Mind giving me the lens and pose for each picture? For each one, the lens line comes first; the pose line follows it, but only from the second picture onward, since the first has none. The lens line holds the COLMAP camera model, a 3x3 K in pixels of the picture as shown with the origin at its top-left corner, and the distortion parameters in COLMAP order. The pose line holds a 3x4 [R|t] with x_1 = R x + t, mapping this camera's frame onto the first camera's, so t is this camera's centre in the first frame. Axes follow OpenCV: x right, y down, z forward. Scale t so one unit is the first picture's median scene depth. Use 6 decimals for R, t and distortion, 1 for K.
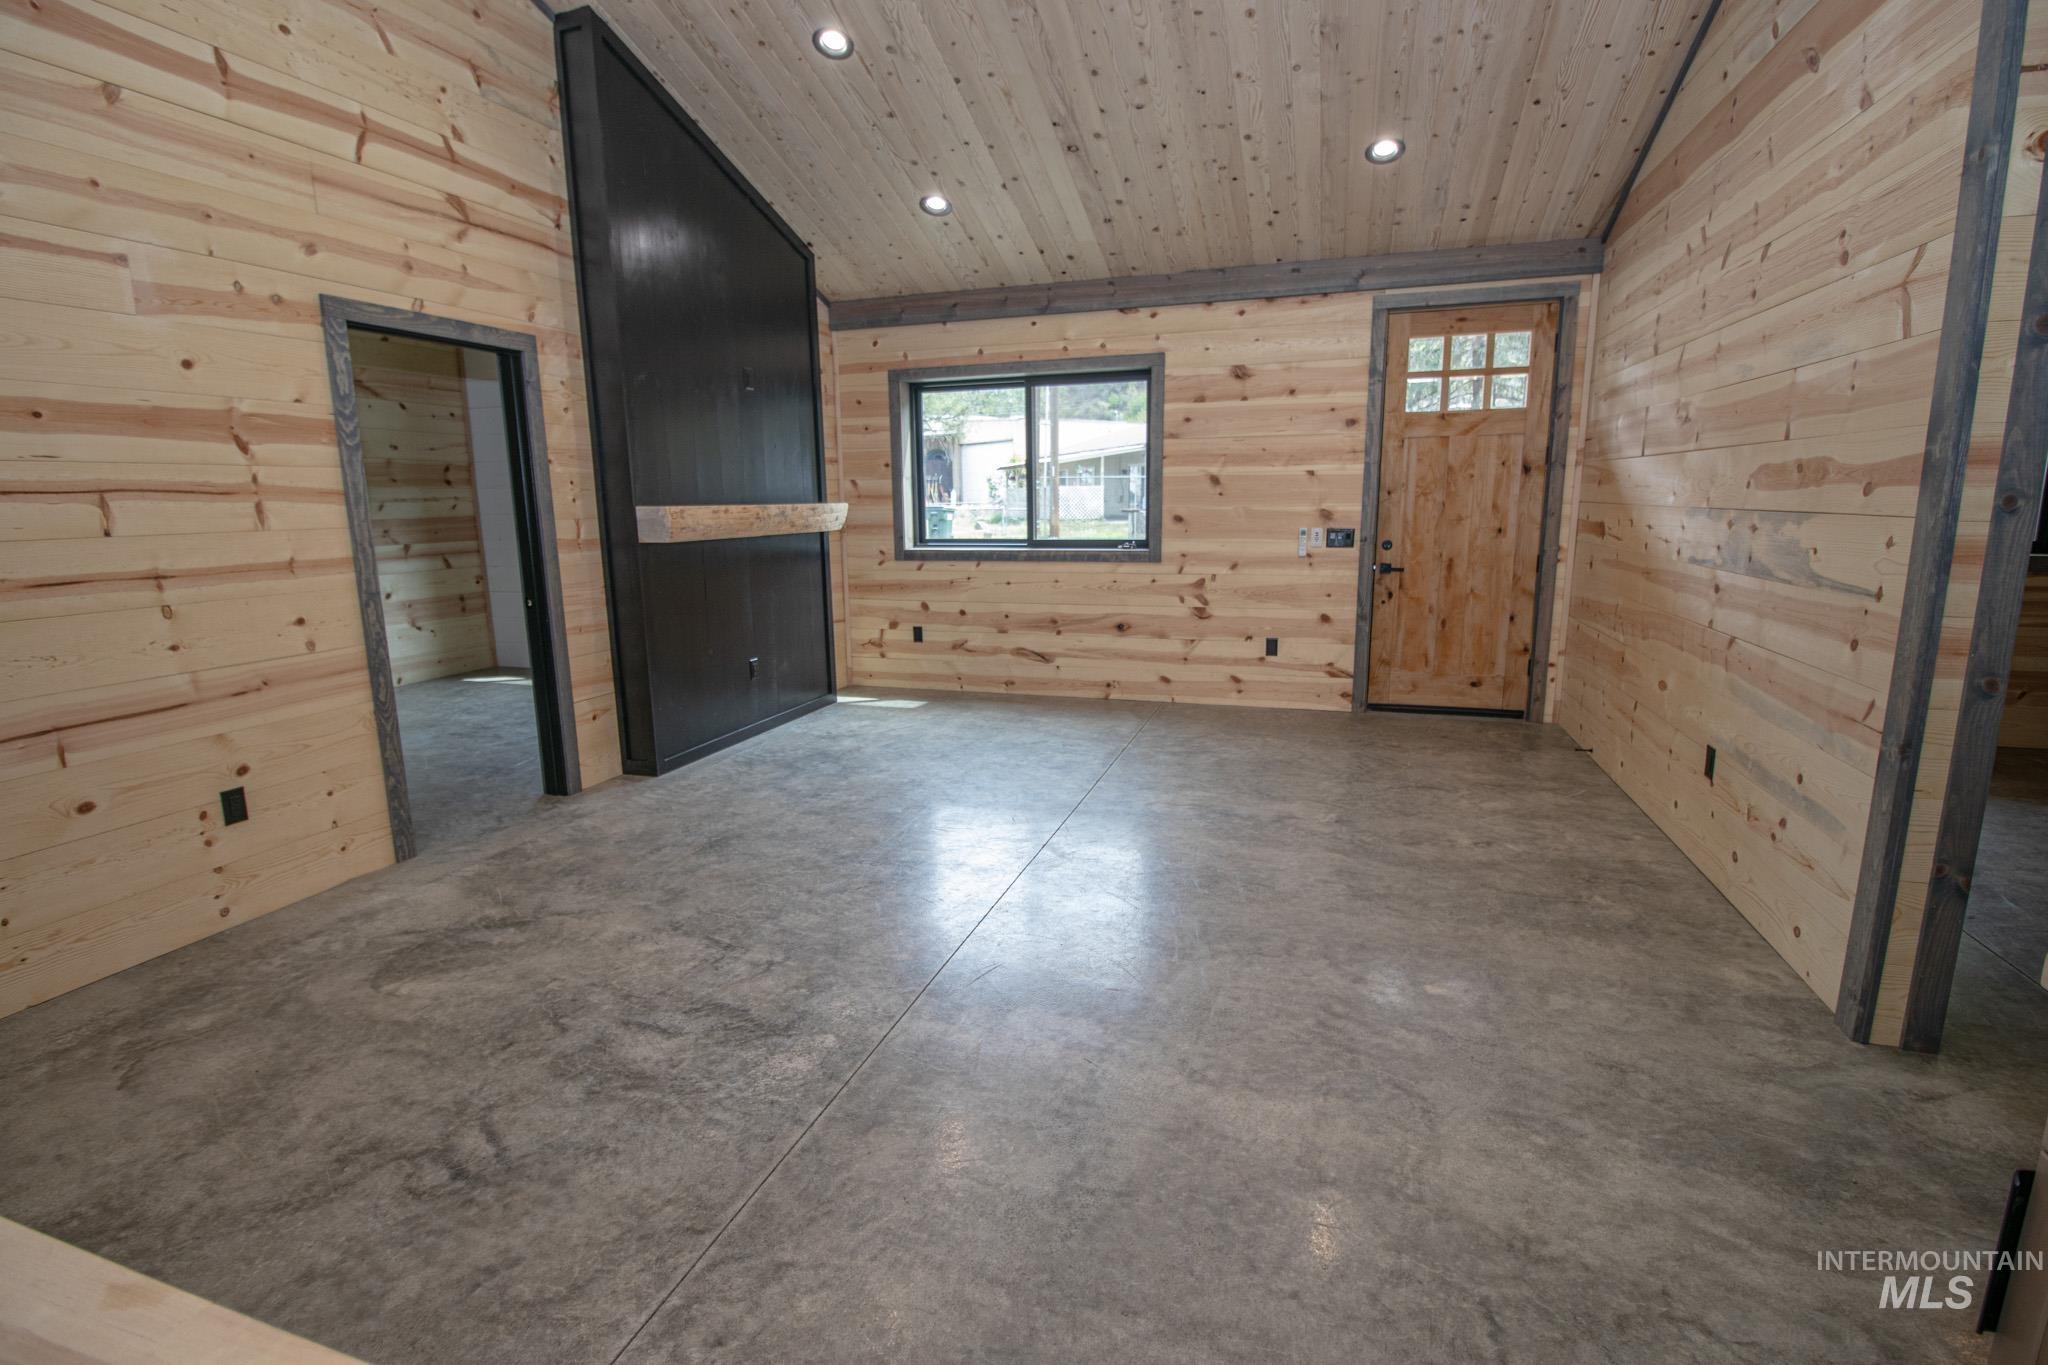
lens RADIAL K [[948.7, 0, 1014.9], [0, 948.7, 678.6], [0, 0, 1]] dist [-0.001608, -0.012127]
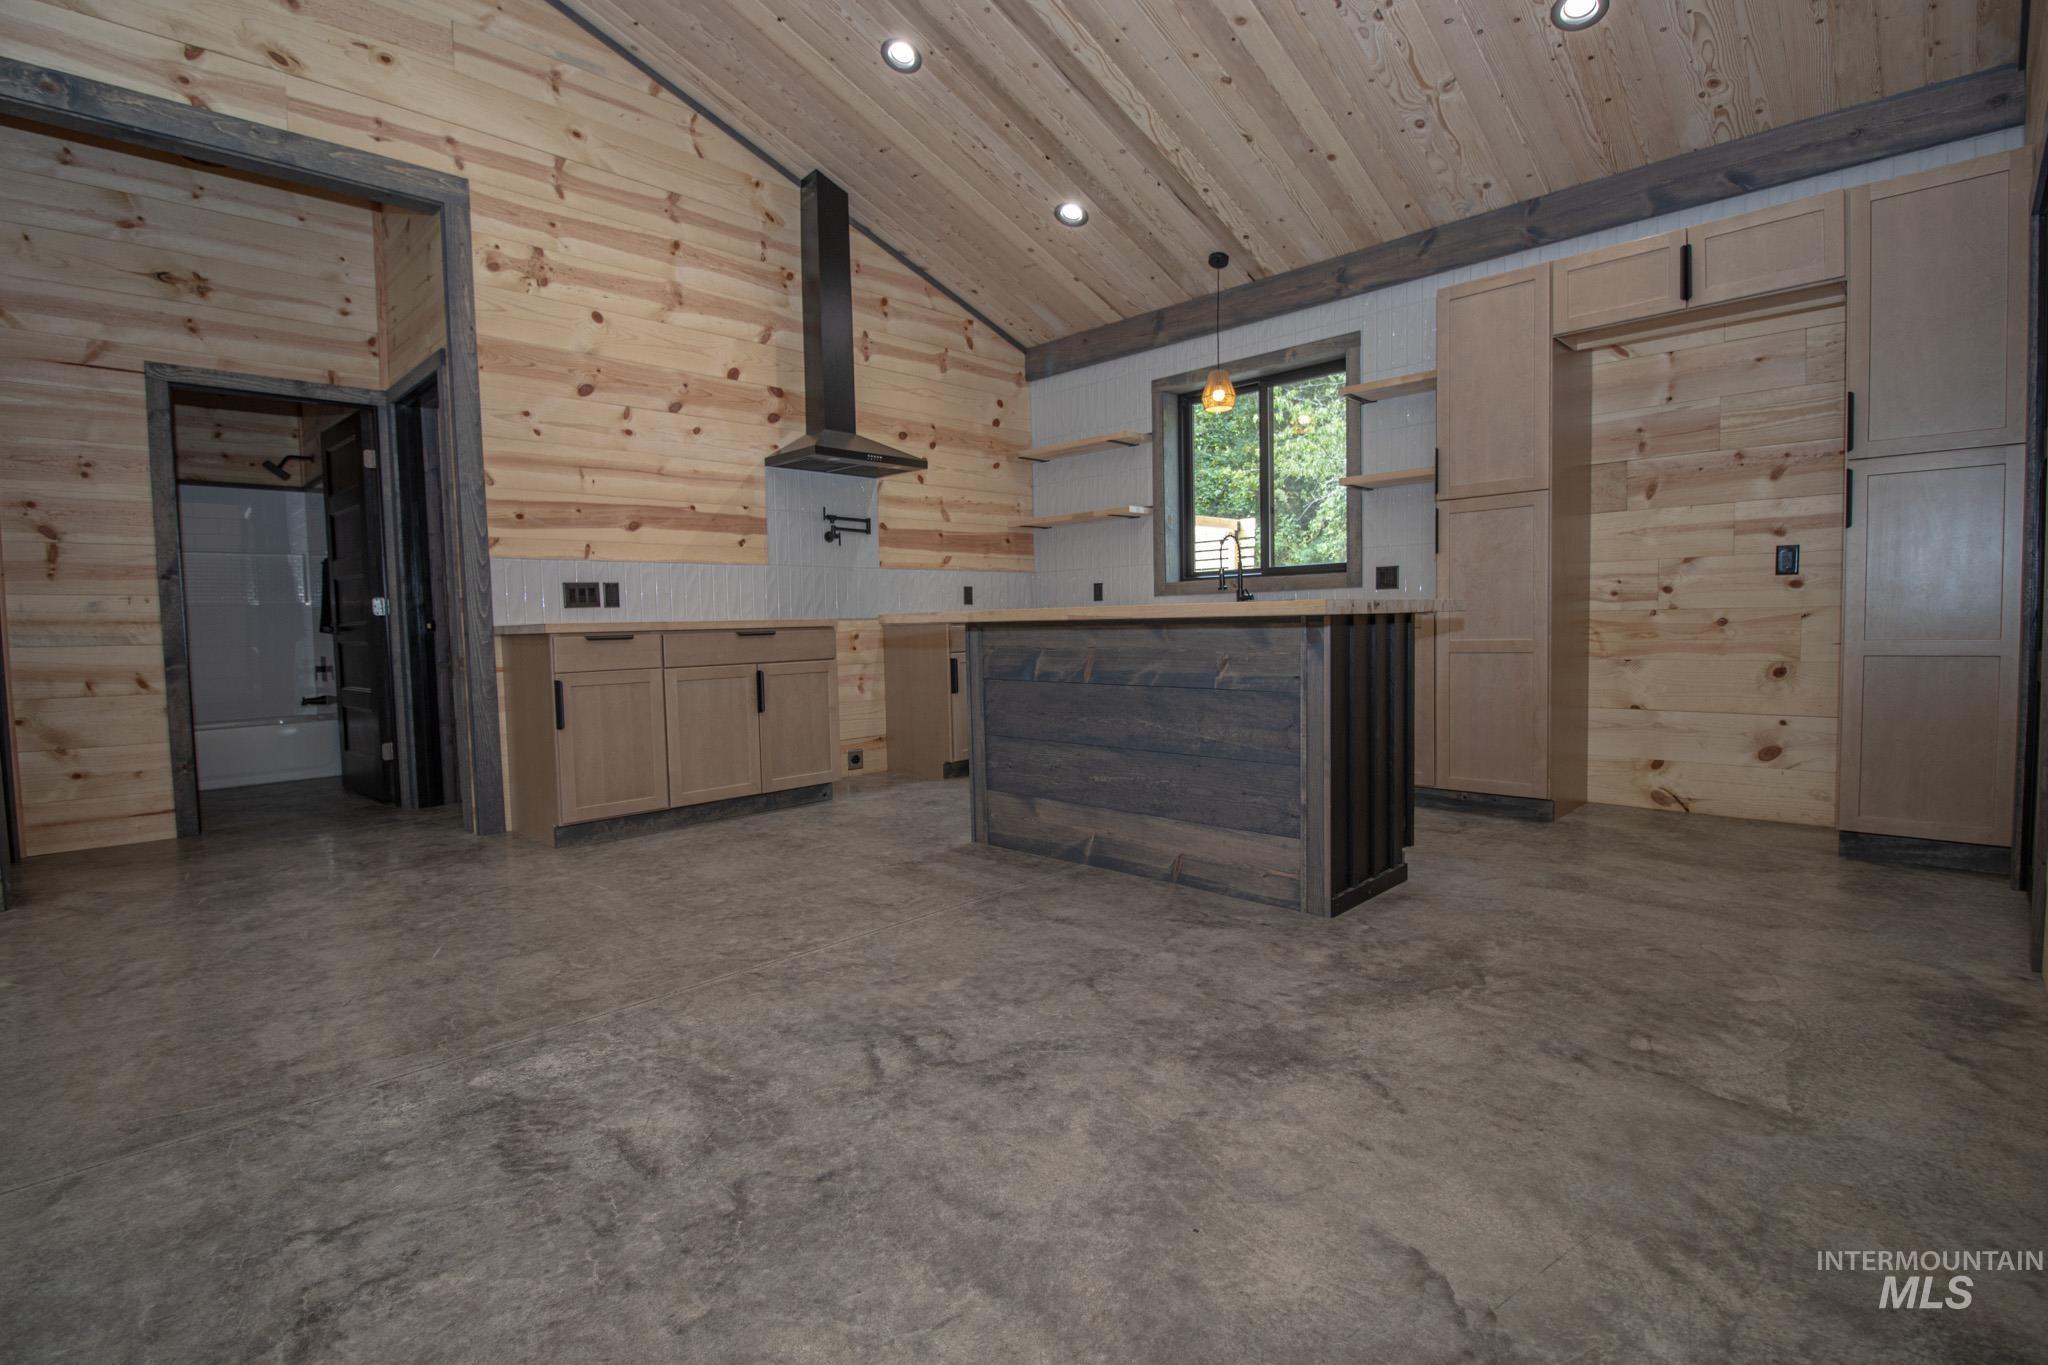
lens RADIAL K [[948.7, 0, 1014.5], [0, 948.7, 679.5], [0, 0, 1]] dist [-0.001608, -0.012127]
pose [[-0.896797, 0.006842, 0.442390, -0.634712], [0.116387, 0.968313, 0.220960, -0.033784], [-0.426861, 0.249645, -0.869176, 0.964879]]
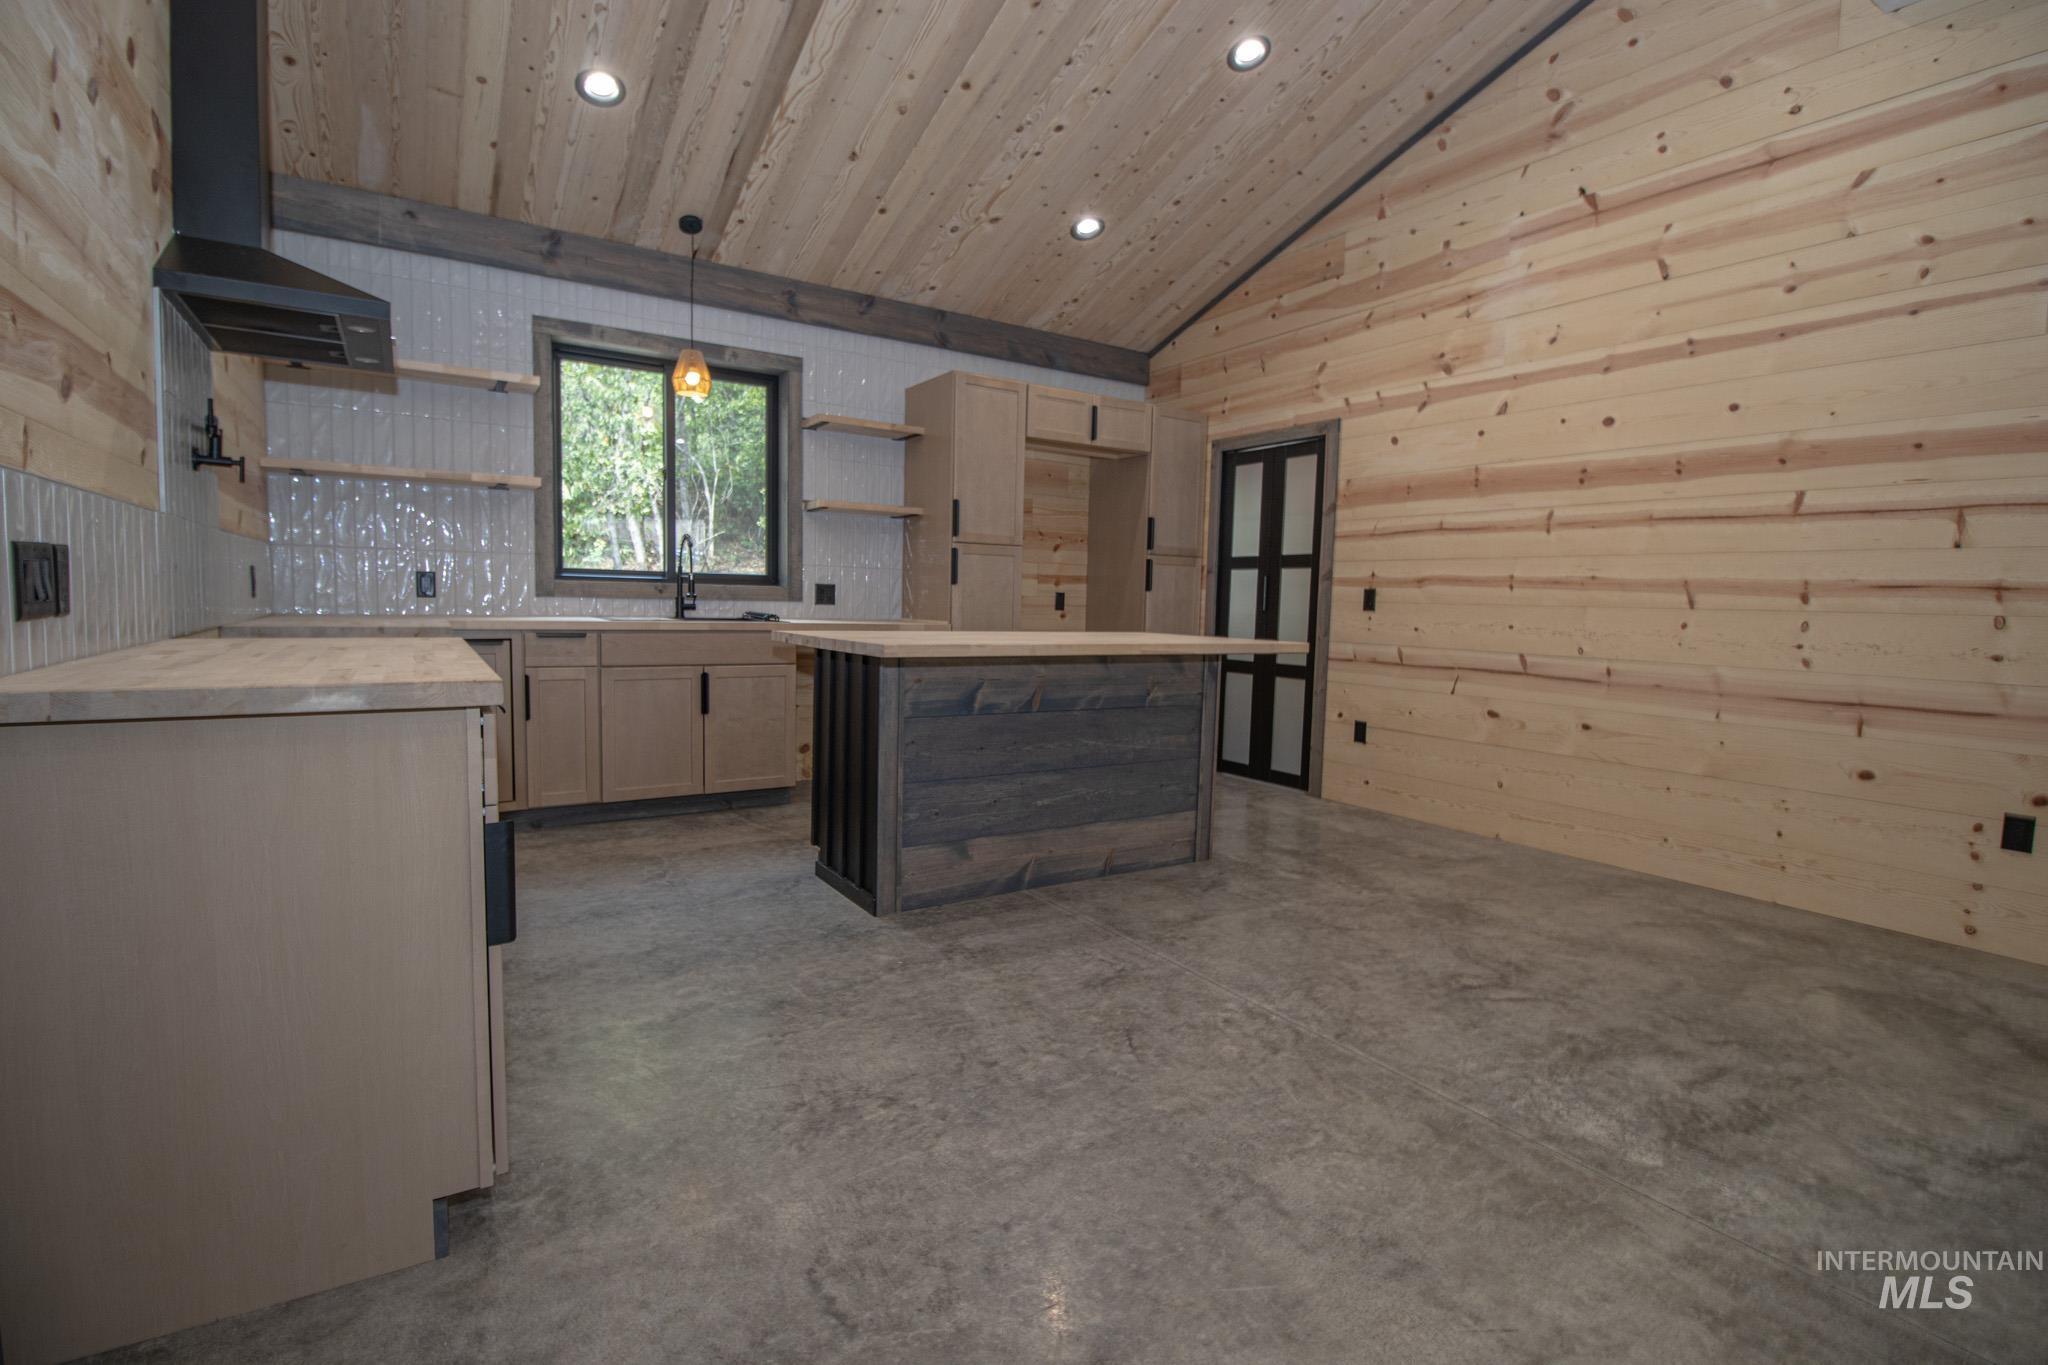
lens RADIAL K [[948.7, 0, 1012.7], [0, 948.7, 679.4], [0, 0, 1]] dist [-0.001608, -0.012127]
pose [[-0.634553, 0.061819, -0.770403, 0.465774], [-0.160268, 0.964605, 0.209409, -0.042928], [0.756080, 0.256352, -0.602185, 0.670097]]
